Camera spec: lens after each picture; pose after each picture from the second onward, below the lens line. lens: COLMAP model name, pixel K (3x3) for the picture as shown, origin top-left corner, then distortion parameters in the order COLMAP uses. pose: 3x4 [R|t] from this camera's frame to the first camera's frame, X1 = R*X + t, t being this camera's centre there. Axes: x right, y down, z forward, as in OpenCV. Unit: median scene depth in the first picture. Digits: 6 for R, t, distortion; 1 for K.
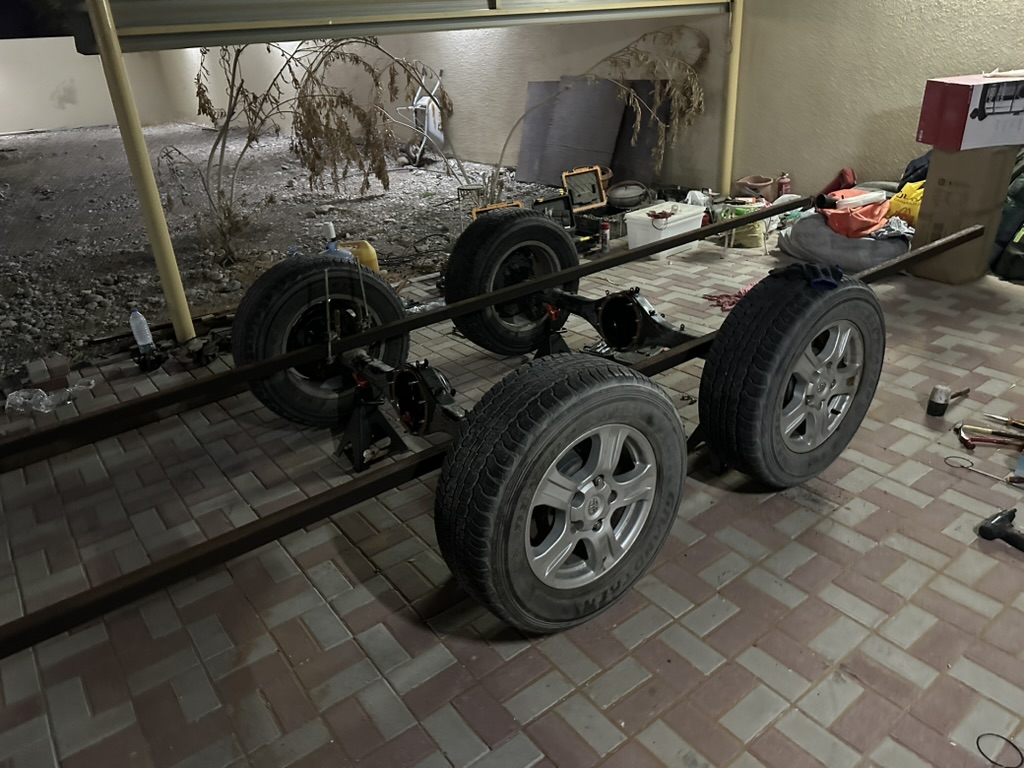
lens RADIAL K [[723.7, 0, 508.6], [0, 723.7, 392.4], [0, 0, 1]] dist [0.022670, -0.040623]
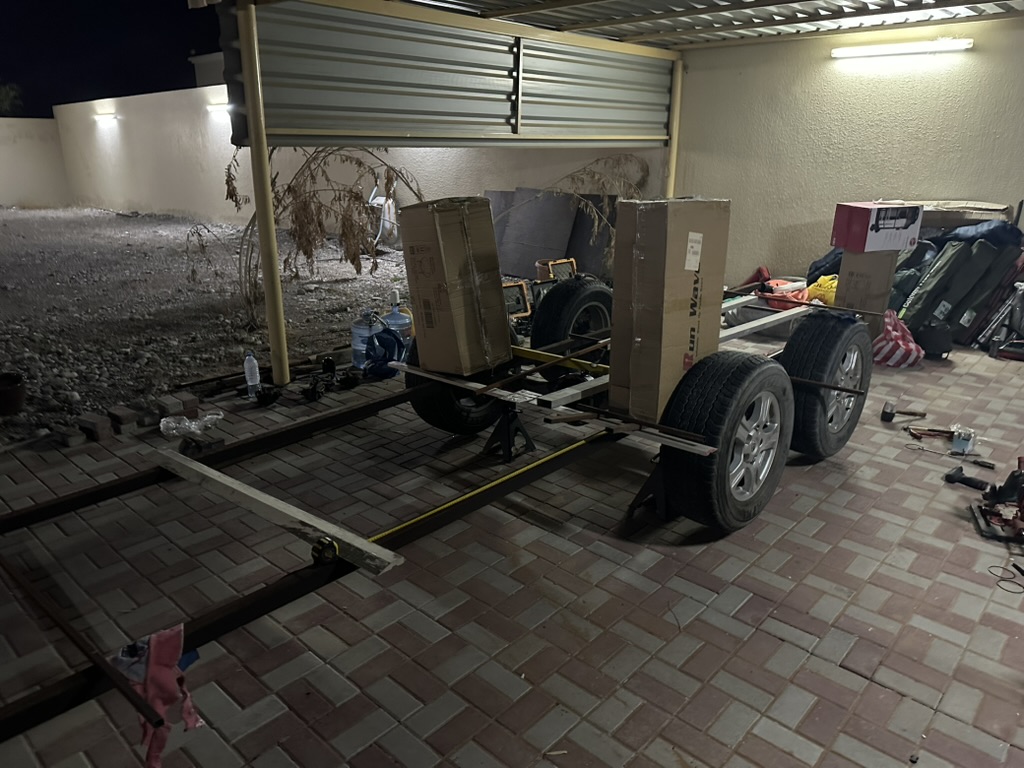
lens RADIAL K [[723.7, 0, 507.6], [0, 723.7, 386.3], [0, 0, 1]] dist [0.022670, -0.040623]
pose [[0.981483, 0.007073, 0.191420, -0.329007], [0.020499, 0.989701, -0.141677, 0.111927], [-0.190450, 0.142977, 0.971229, -0.209731]]
